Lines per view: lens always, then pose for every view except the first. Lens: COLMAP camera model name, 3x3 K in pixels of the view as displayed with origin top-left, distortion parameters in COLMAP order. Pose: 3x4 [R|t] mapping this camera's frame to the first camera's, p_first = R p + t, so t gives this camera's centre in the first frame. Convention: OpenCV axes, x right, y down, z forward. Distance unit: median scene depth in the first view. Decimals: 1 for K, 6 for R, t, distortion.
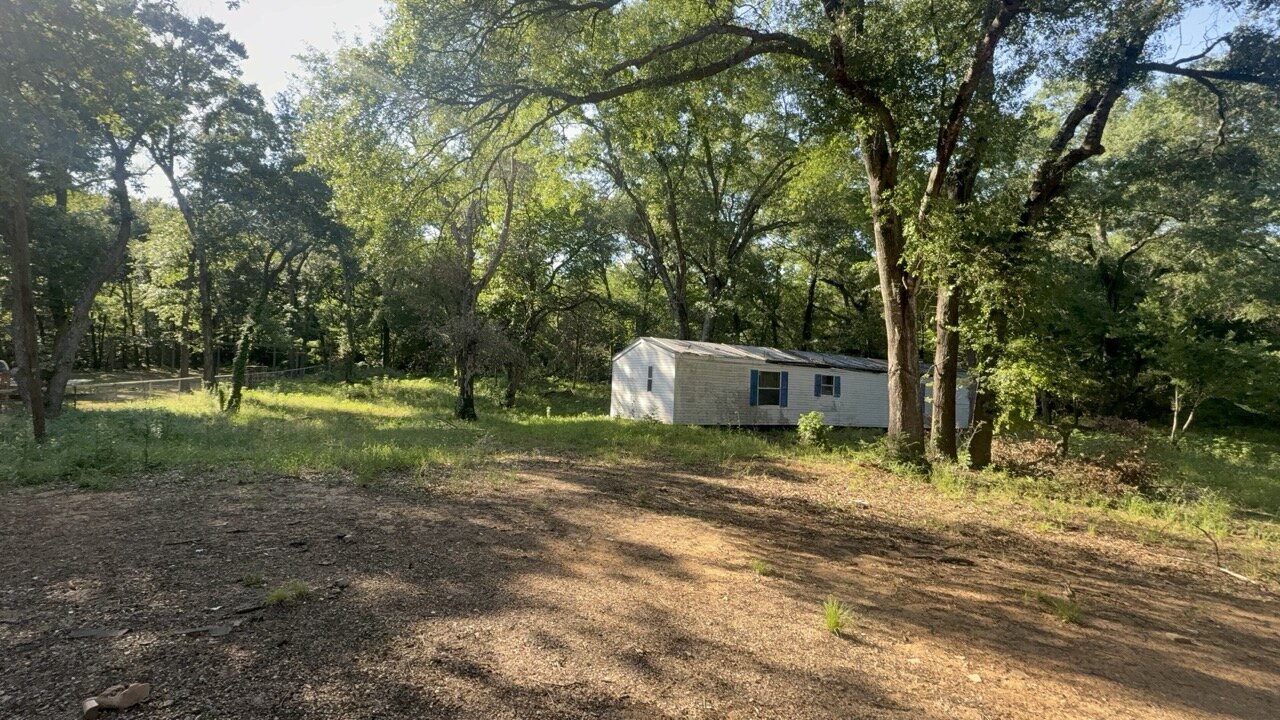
lens RADIAL K [[638.3, 0, 639.4], [0, 638.3, 359.7], [0, 0, 1]] dist [0.000031, 0.000000]
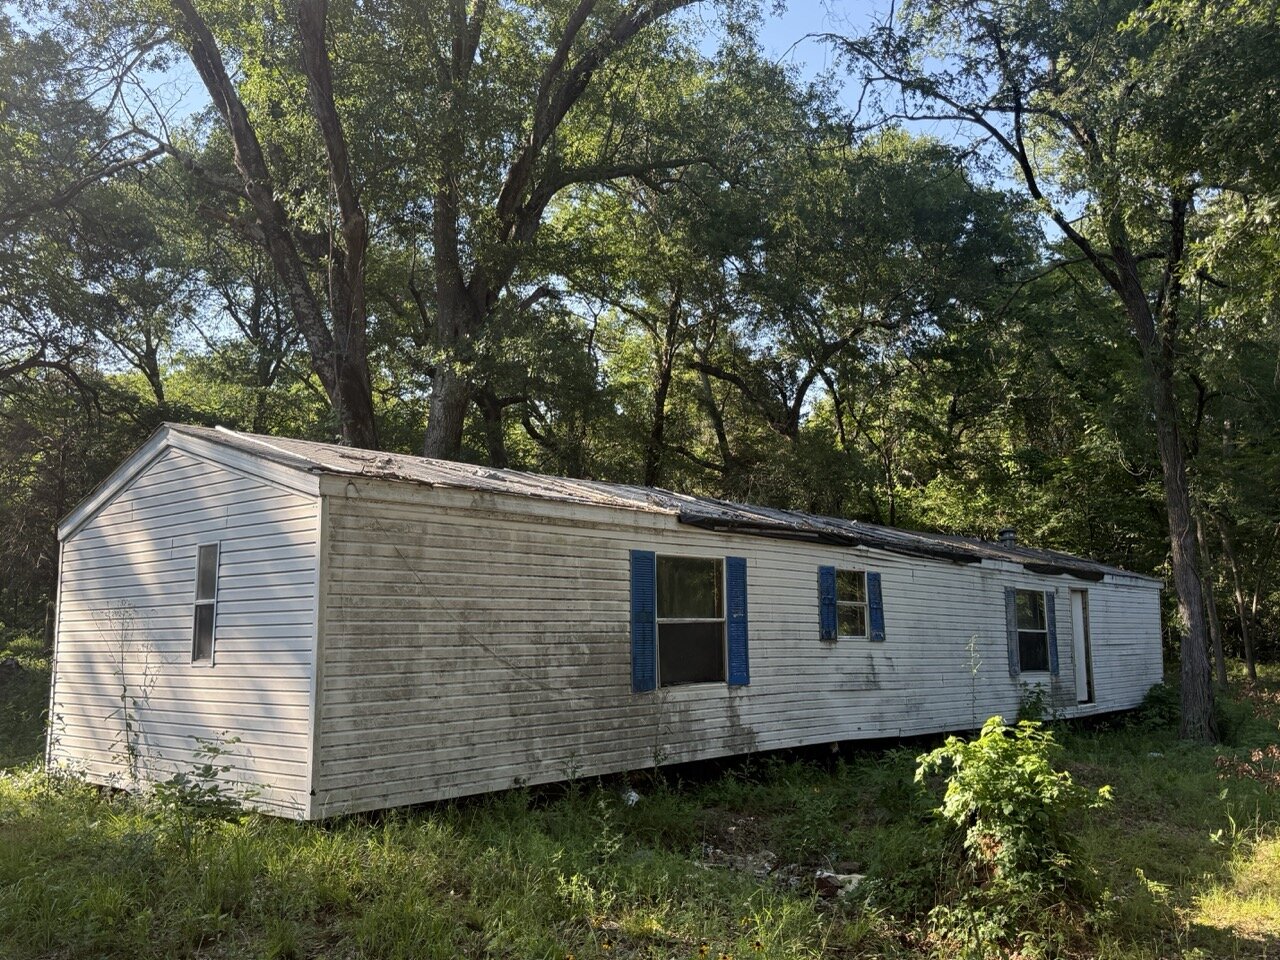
lens RADIAL K [[1082.5, 0, 640.2], [0, 1082.5, 478.5], [0, 0, 1]] dist [-0.005167, -0.000868]
pose [[0.948002, -0.001032, 0.318264, 0.038986], [0.033385, 0.994800, -0.096216, 0.028466], [-0.316510, 0.101838, 0.943107, 0.566955]]
